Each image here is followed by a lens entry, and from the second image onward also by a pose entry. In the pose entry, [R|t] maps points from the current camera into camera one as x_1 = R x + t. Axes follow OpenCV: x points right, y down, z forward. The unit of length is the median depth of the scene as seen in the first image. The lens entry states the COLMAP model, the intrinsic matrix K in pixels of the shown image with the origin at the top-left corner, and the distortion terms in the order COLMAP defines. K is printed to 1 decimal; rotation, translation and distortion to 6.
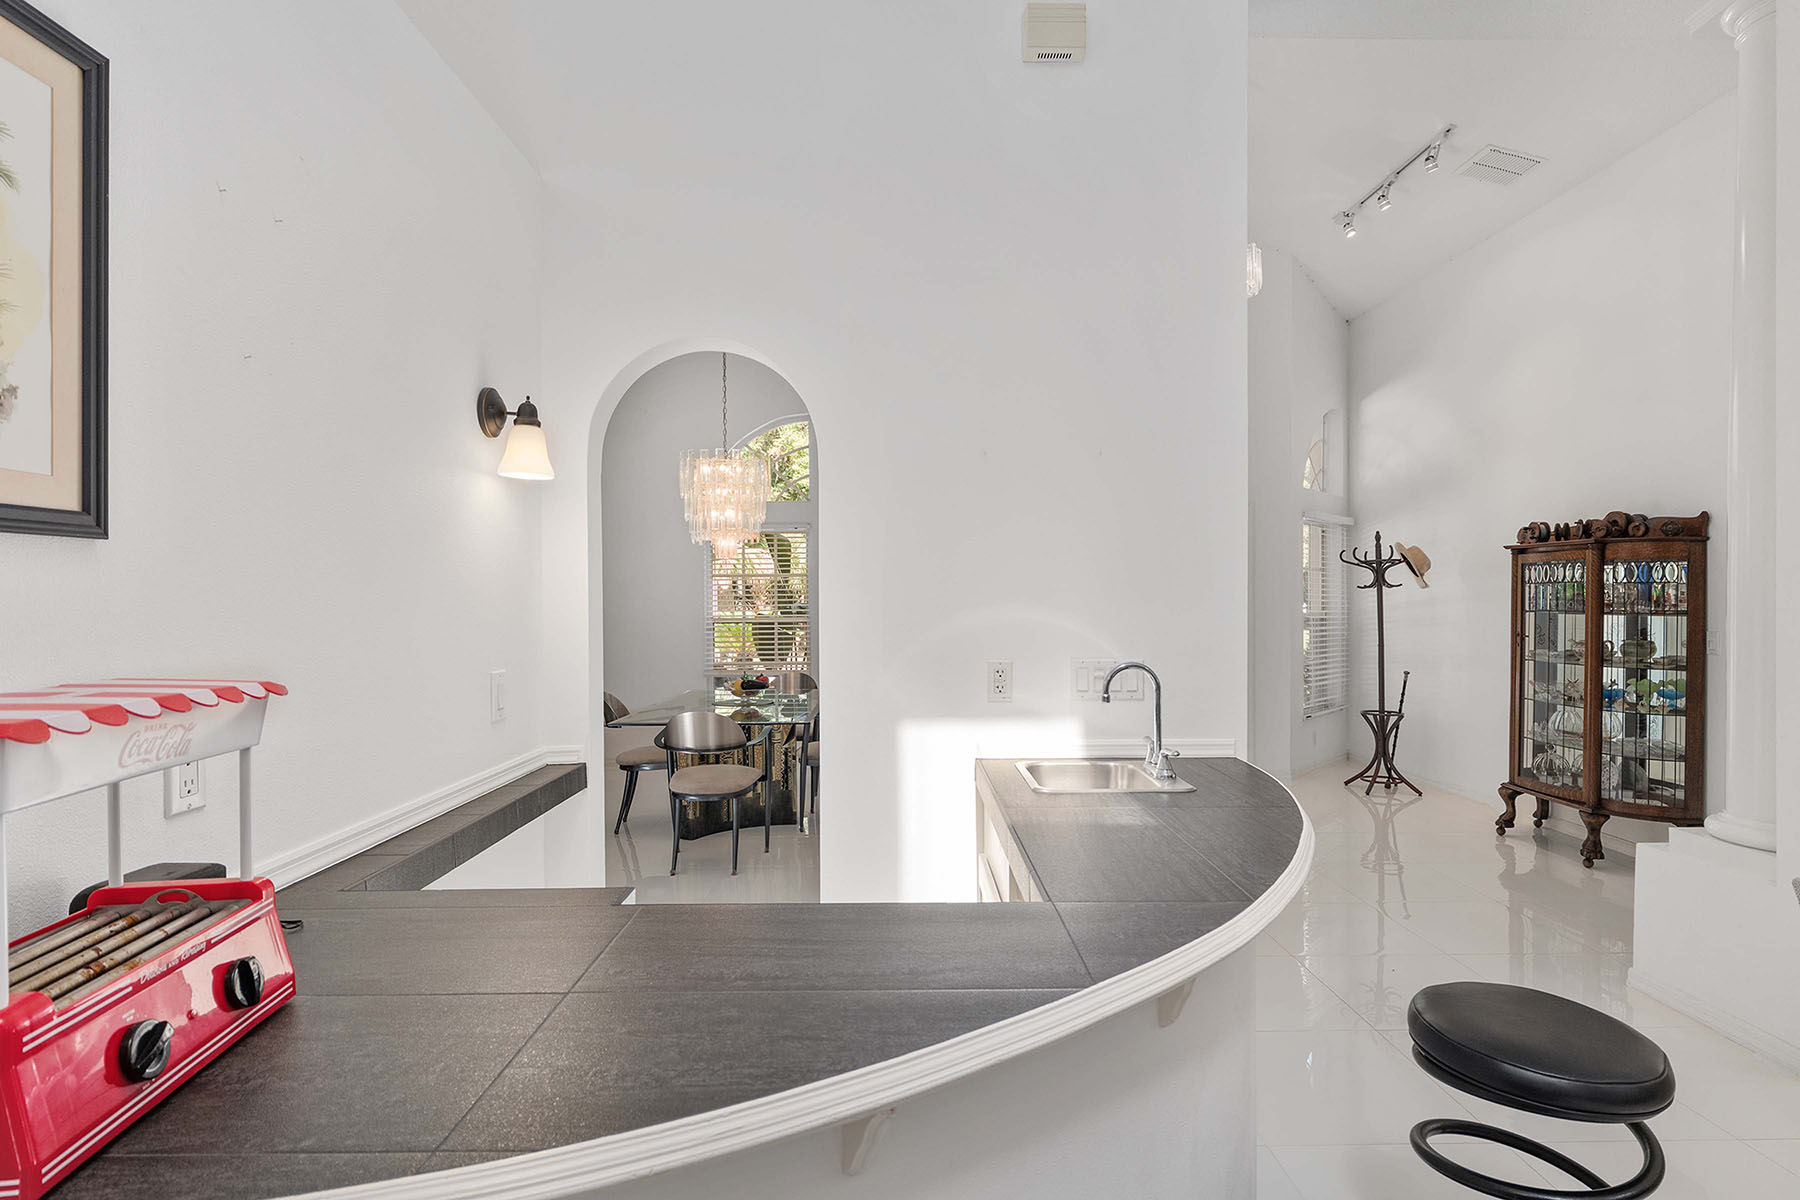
lens RADIAL K [[900.7, 0, 903.0], [0, 900.7, 605.2], [0, 0, 1]] dist [-0.000134, -0.000018]
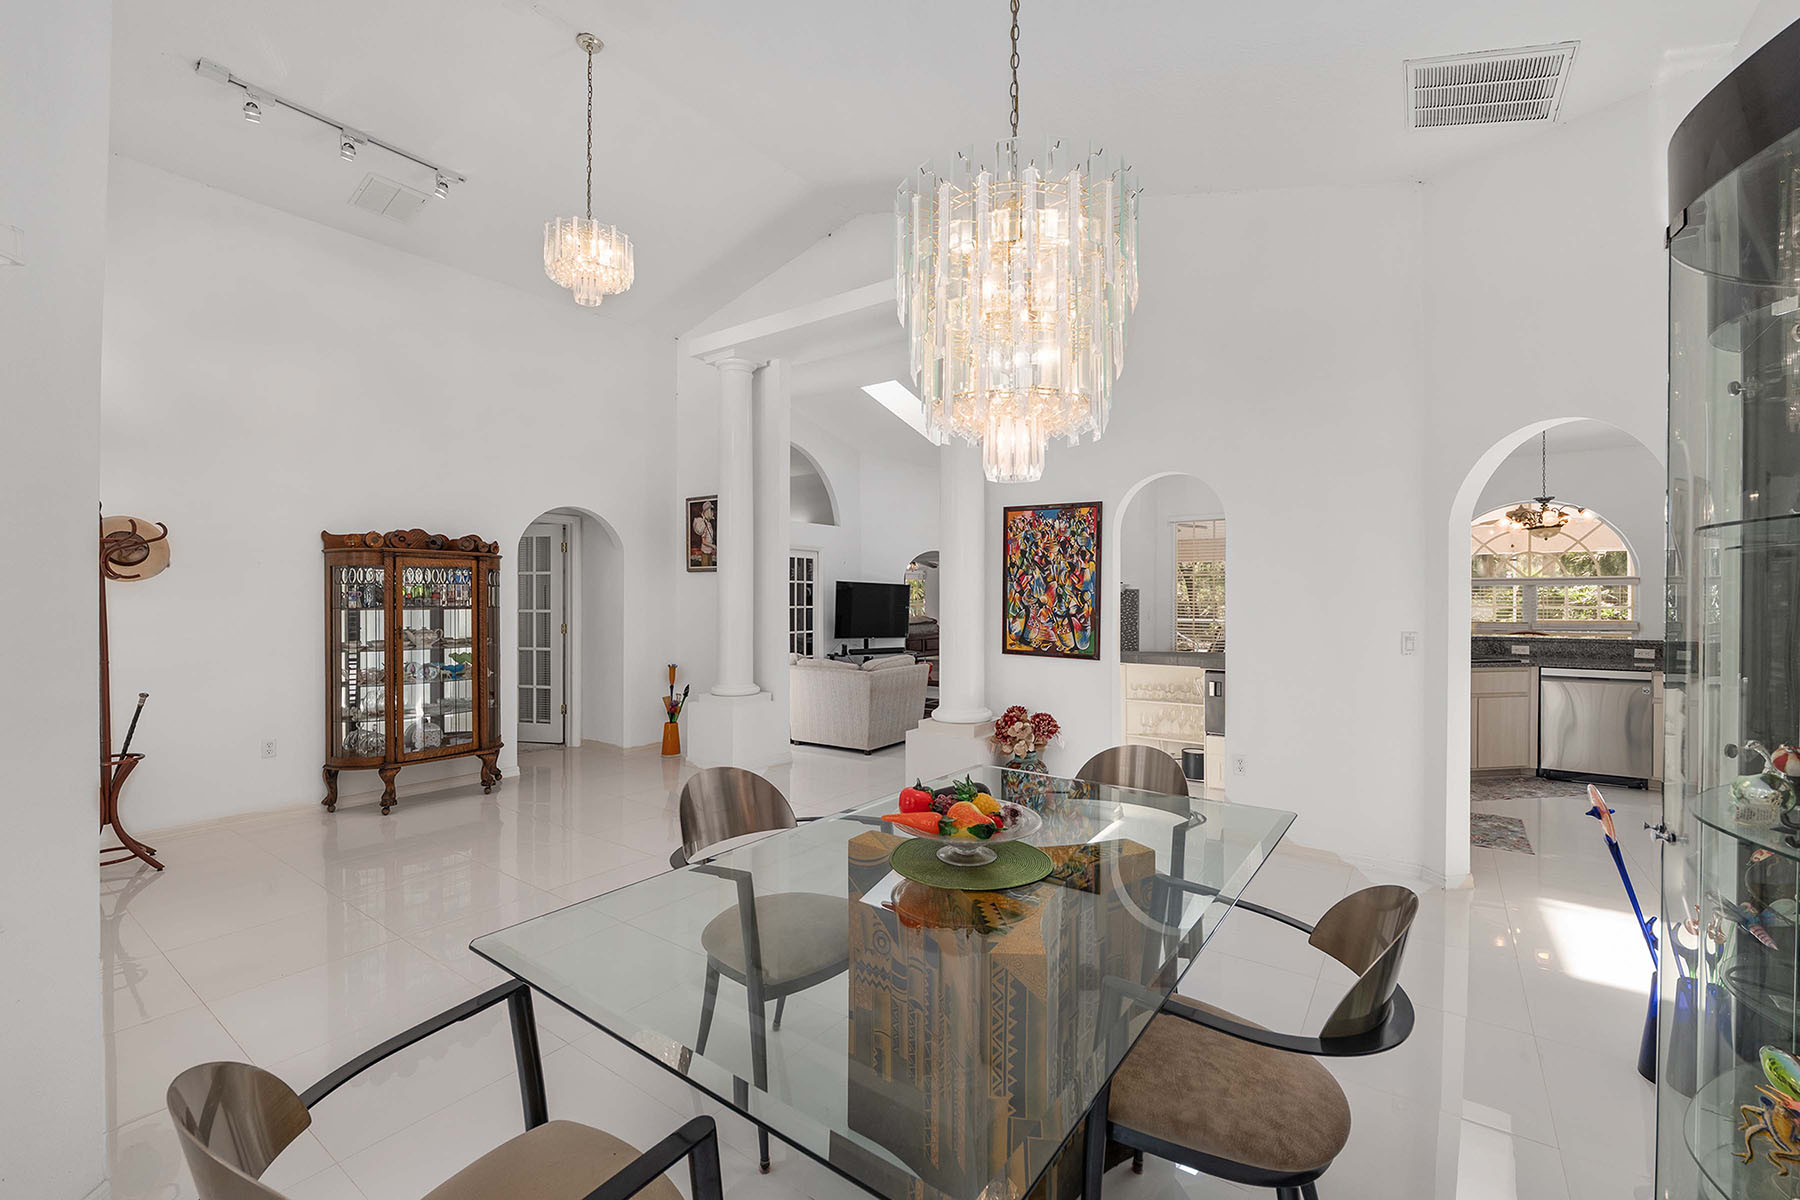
lens RADIAL K [[759.8, 0, 894.9], [0, 759.8, 600.3], [0, 0, 1]] dist [-0.009002, -0.000039]
pose [[-0.804238, 0.001983, 0.594304, -0.386295], [0.004301, 0.999988, 0.002484, -0.002387], [-0.594291, 0.004554, -0.804237, 1.433834]]
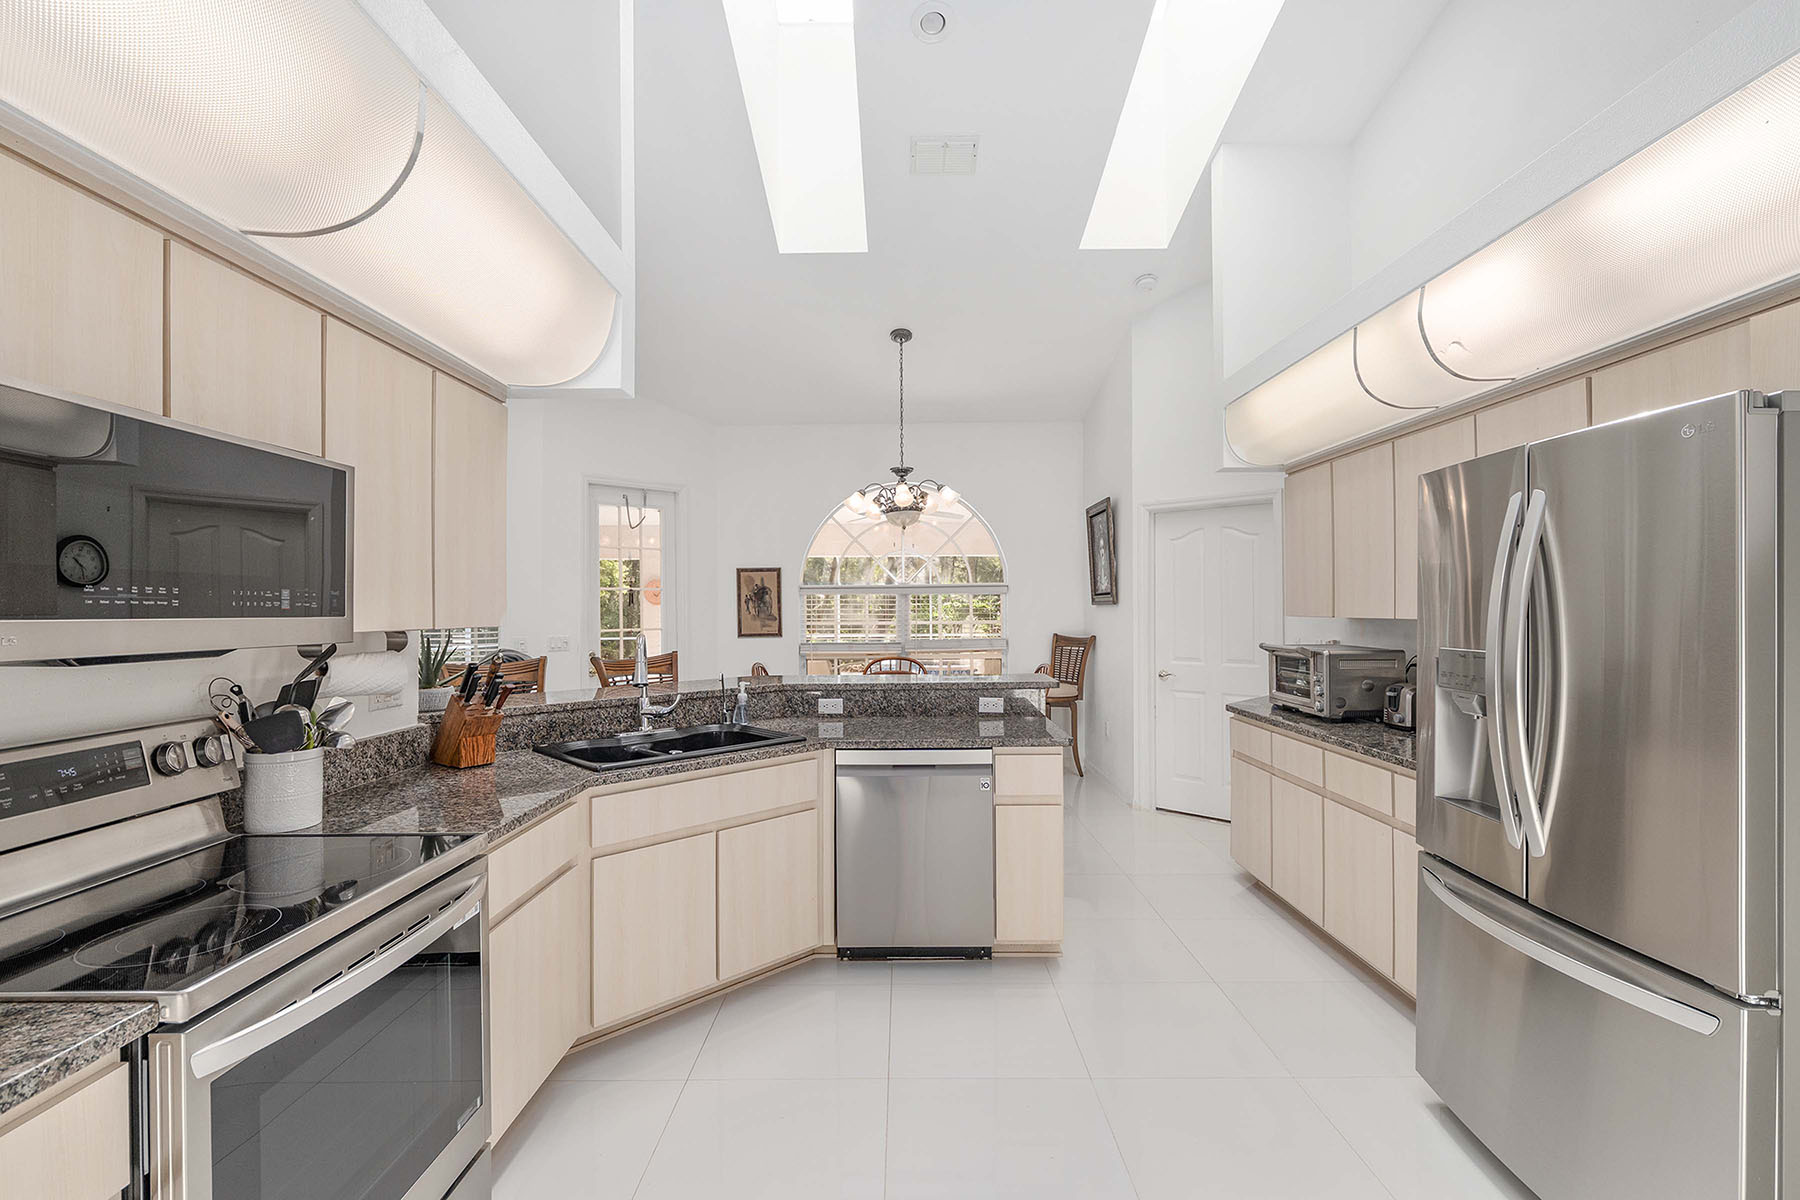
lens RADIAL K [[811.1, 0, 901.9], [0, 811.1, 610.5], [0, 0, 1]] dist [0.000226, -0.000125]
pose [[-0.999796, 0.010269, 0.017396, -0.553934], [0.010364, 0.999932, 0.005384, -0.005058], [-0.017340, 0.005563, -0.999834, 0.578287]]
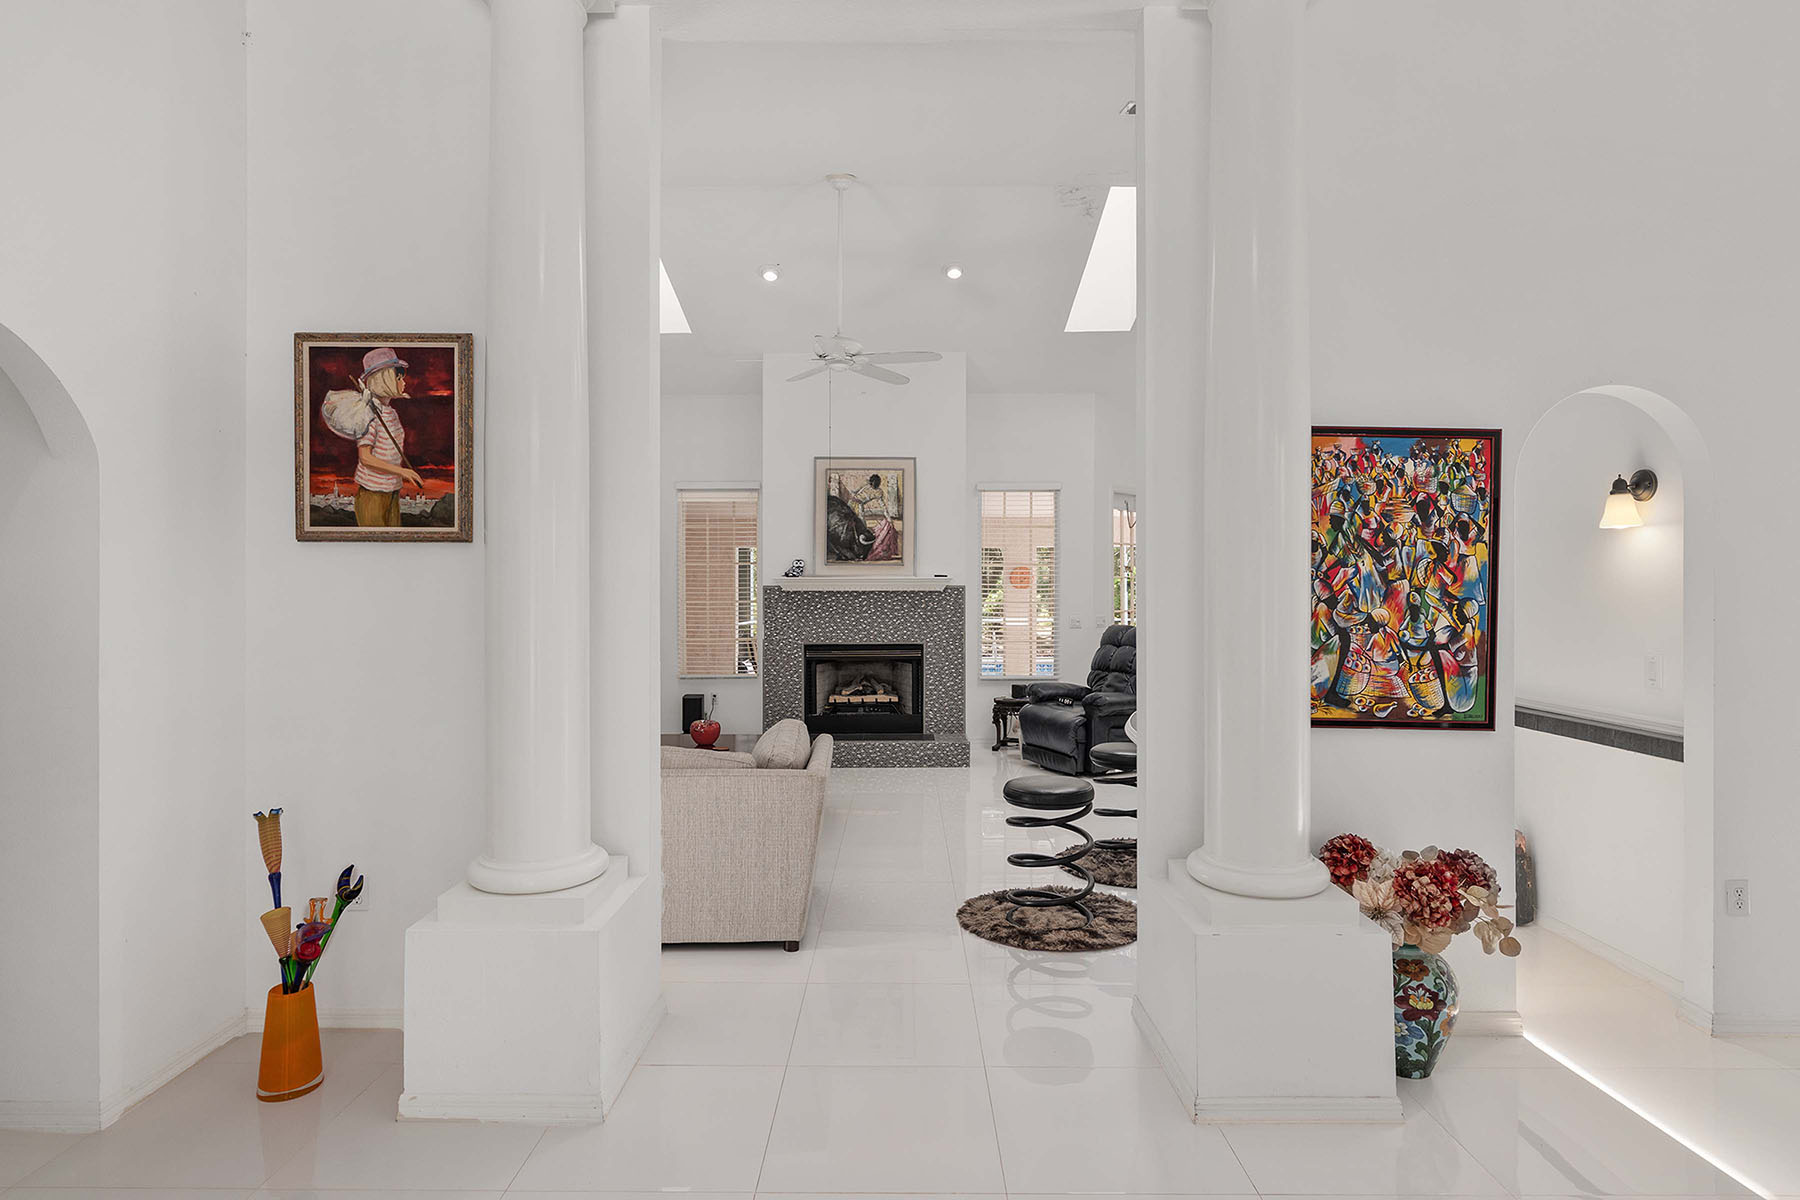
lens RADIAL K [[942.9, 0, 896.9], [0, 942.9, 591.3], [0, 0, 1]] dist [0.000858, 0.000424]
pose [[-0.999845, 0.004788, 0.016935, 0.343440], [0.004848, 0.999982, 0.003473, -0.019571], [-0.016918, 0.003554, -0.999851, 1.149957]]
